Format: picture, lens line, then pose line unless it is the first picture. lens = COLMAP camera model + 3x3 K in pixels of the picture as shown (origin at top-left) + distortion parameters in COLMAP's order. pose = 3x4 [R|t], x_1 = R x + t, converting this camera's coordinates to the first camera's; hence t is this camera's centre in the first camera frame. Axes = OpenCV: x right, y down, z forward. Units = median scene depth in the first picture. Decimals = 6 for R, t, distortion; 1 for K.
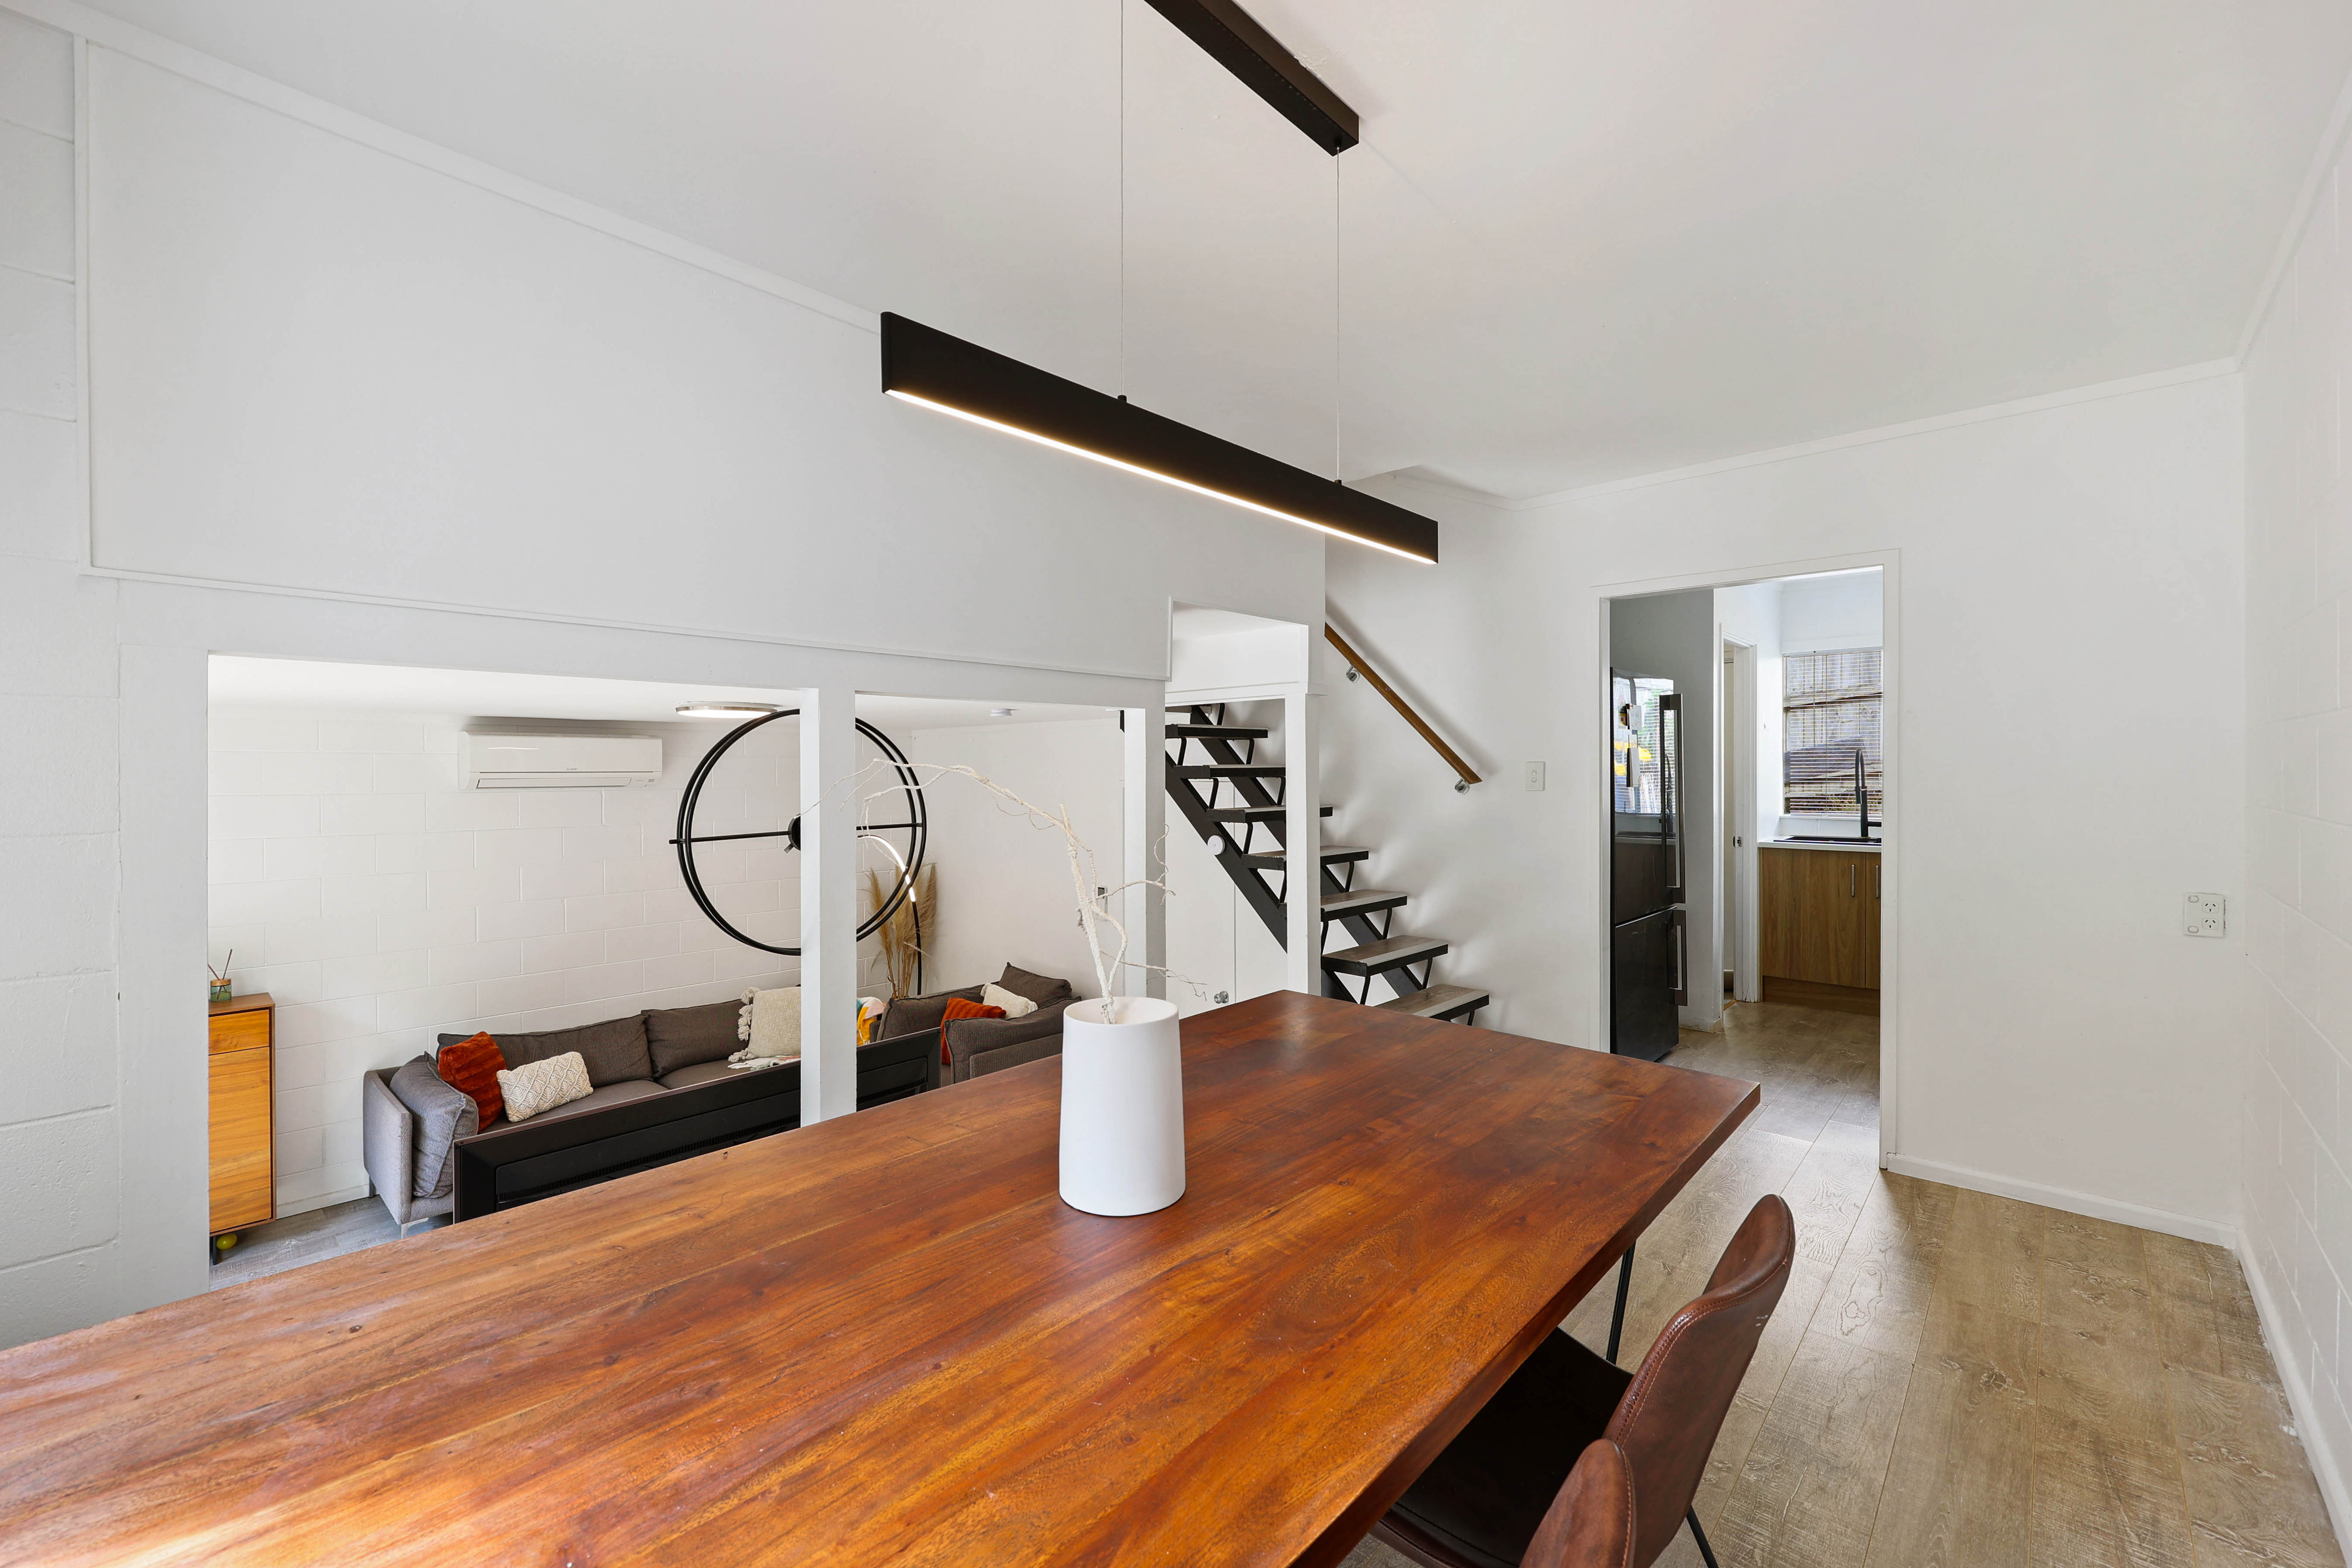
lens RADIAL K [[949.4, 0, 1171.5], [0, 949.4, 767.5], [0, 0, 1]] dist [-0.015144, 0.000045]
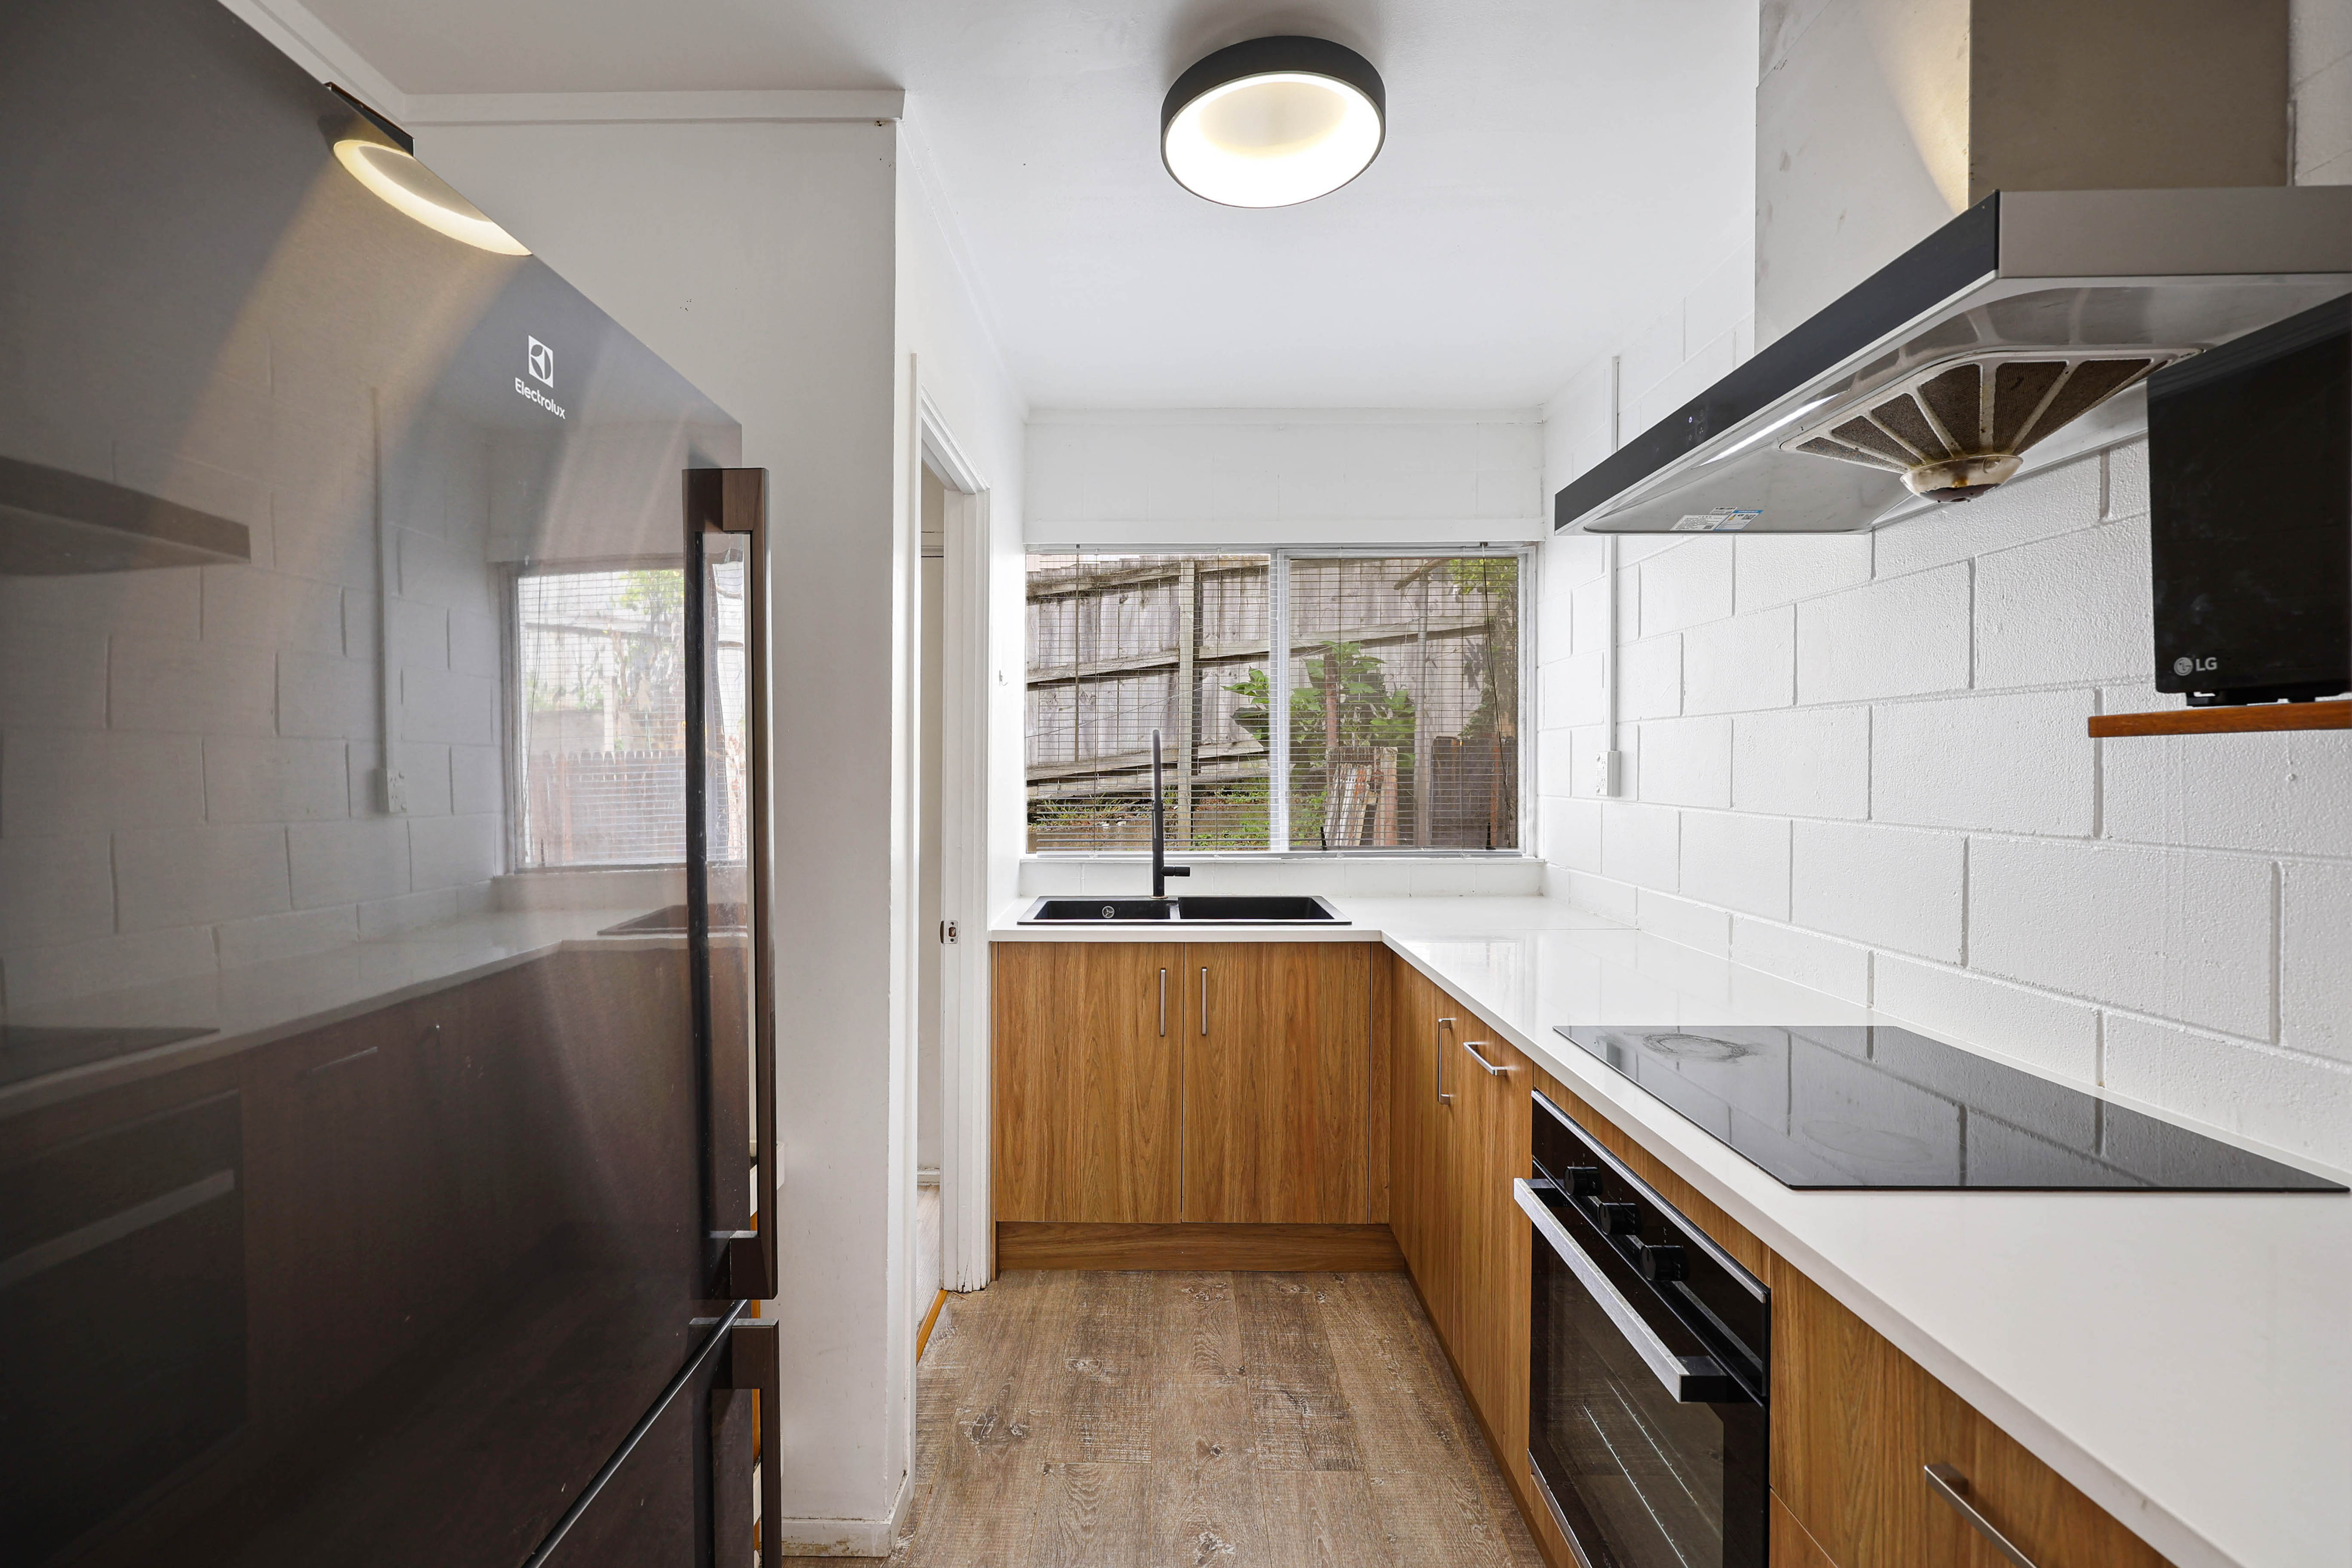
lens RADIAL K [[949.4, 0, 1171.5], [0, 949.4, 767.5], [0, 0, 1]] dist [-0.015144, 0.000045]
pose [[0.709083, 0.006721, 0.705093, 0.364872], [-0.009711, 0.999953, 0.000235, 0.000683], [-0.705058, -0.007014, 0.709115, 0.619590]]
